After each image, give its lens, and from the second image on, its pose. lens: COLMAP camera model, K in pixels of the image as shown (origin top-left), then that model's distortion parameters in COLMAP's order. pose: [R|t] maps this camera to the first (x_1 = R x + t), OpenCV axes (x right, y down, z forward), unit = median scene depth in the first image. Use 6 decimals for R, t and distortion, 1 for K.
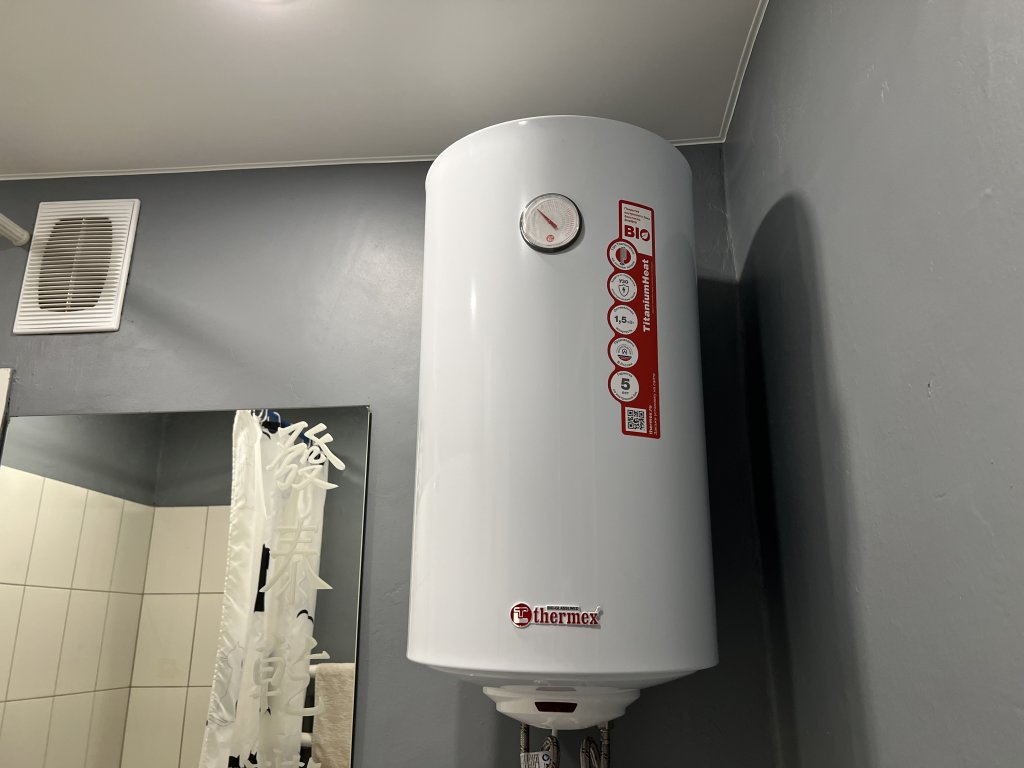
lens RADIAL K [[768.1, 0, 514.1], [0, 768.1, 383.6], [0, 0, 1]] dist [0.001364, -0.013528]
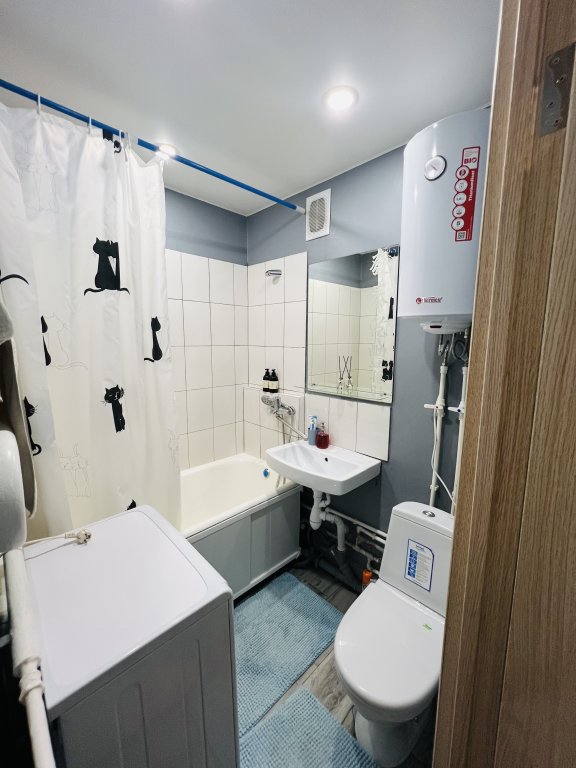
lens RADIAL K [[307.5, 0, 289.8], [0, 307.5, 385.7], [0, 0, 1]] dist [-0.001181, -0.000263]
pose [[0.754266, 0.102137, -0.648577, 0.385389], [0.196701, 0.907301, 0.371636, 0.000365], [0.626412, -0.407888, 0.664256, -0.384211]]
